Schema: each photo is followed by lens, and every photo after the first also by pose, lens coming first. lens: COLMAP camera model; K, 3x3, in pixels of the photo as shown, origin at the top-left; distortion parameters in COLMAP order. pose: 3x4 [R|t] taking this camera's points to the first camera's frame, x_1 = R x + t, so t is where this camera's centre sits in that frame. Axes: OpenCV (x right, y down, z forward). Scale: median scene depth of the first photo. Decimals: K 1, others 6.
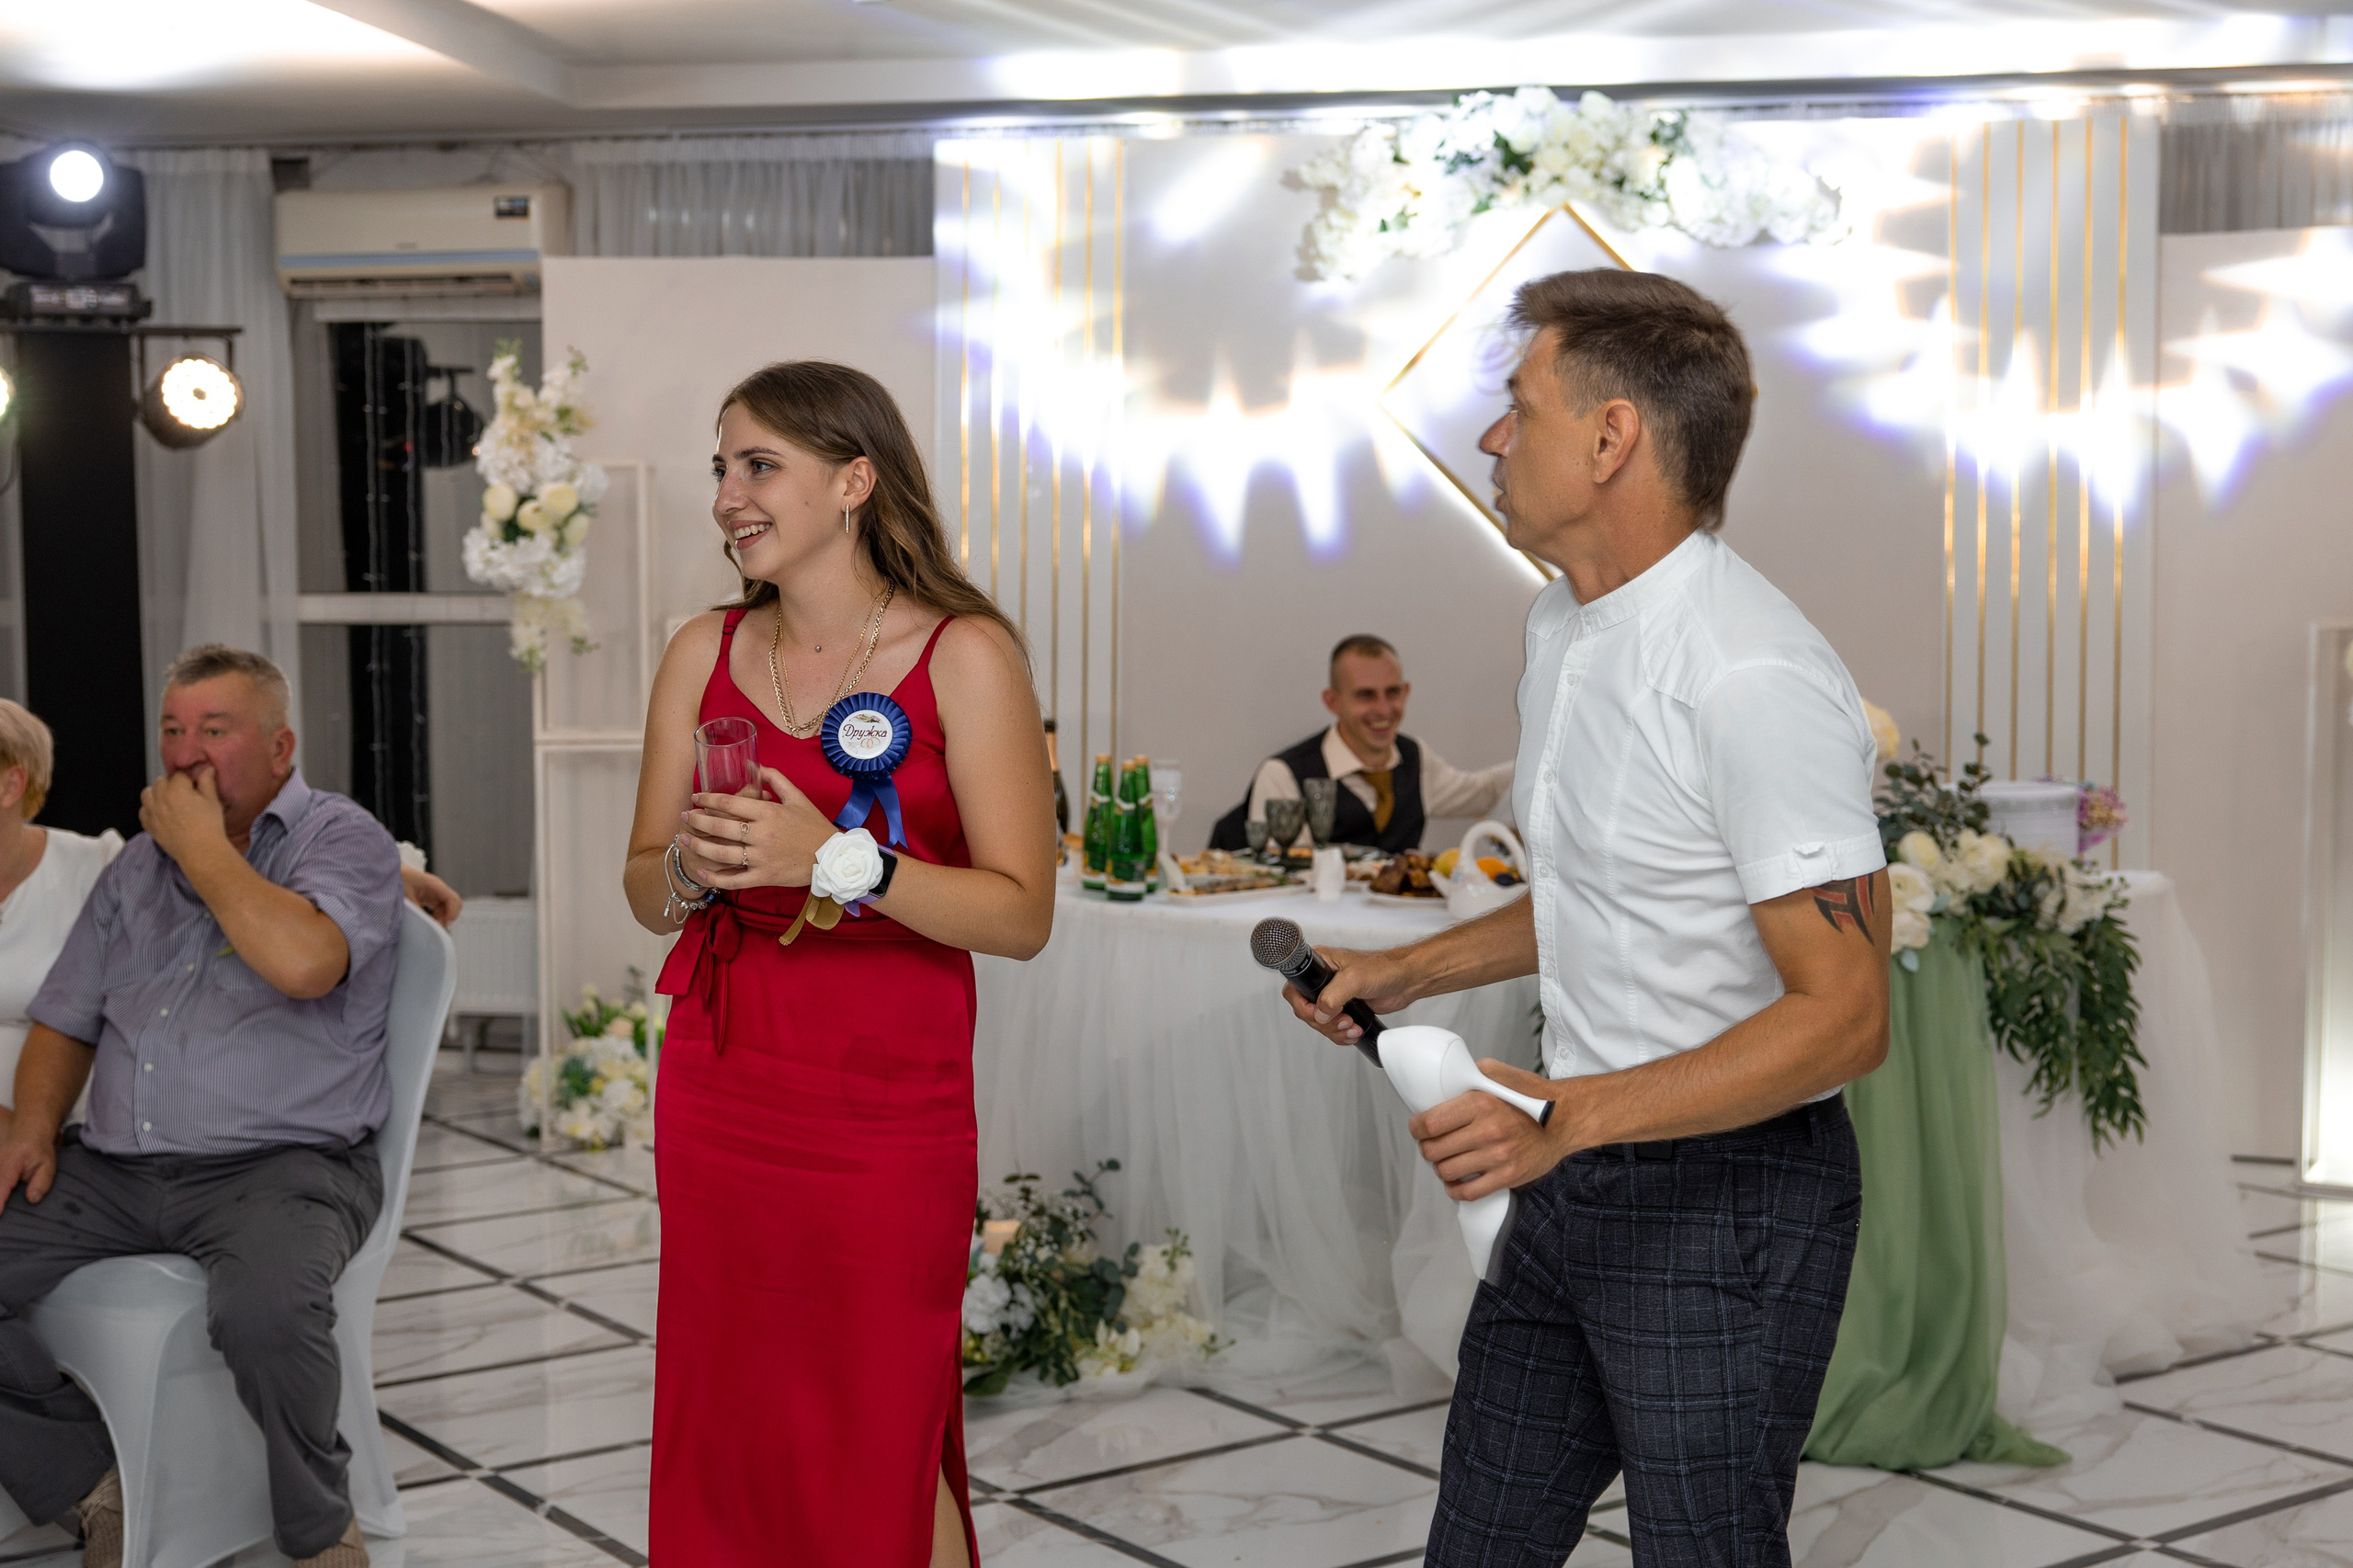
lens RADIAL K [[3242.5, 0, 1176.5], [0, 3242.5, 784.0], [0, 0, 1]] dist [-0.010761, -0.075152]
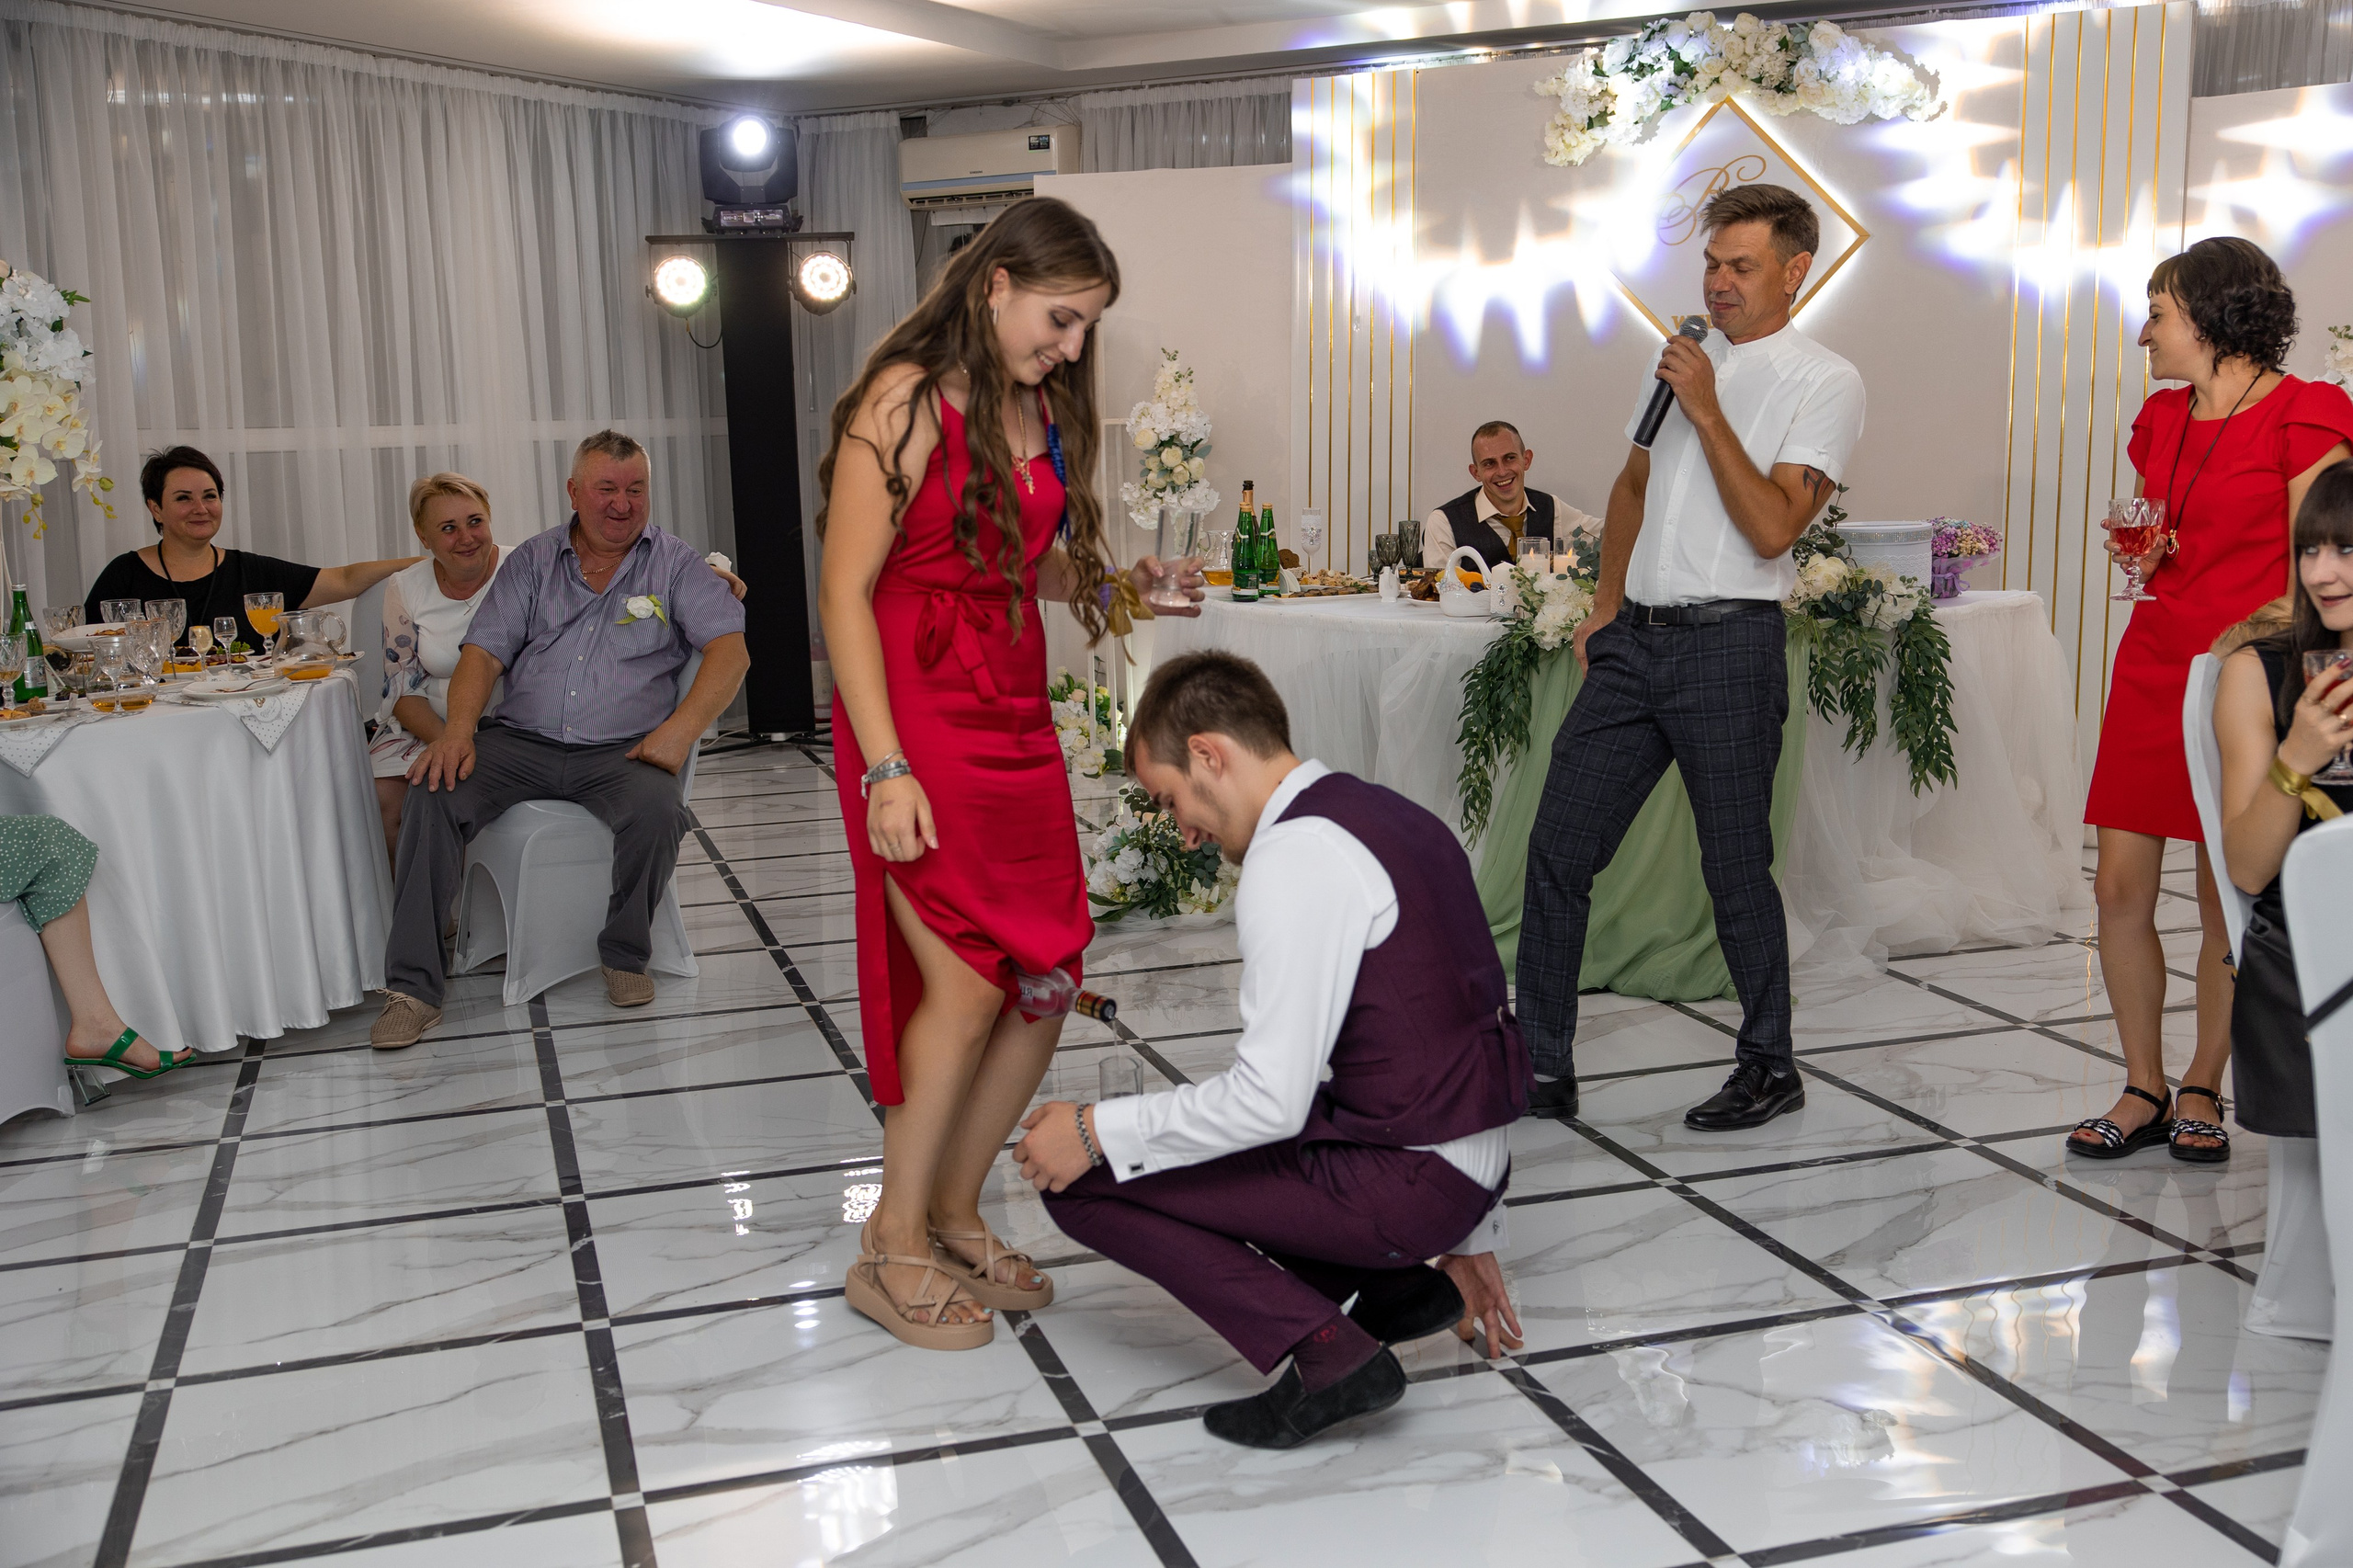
lens RADIAL K [[2298.8, 0, 1175.2], [0, 2298.8, 863.3], [0, 0, 1]] dist [-0.030928, -0.020628]
pose [[0.950392, 0.044786, -0.307813, 0.211311], [-0.005005, 0.991654, 0.128831, 0.014821], [0.311014, -0.120900, 0.942684, -0.006888]]
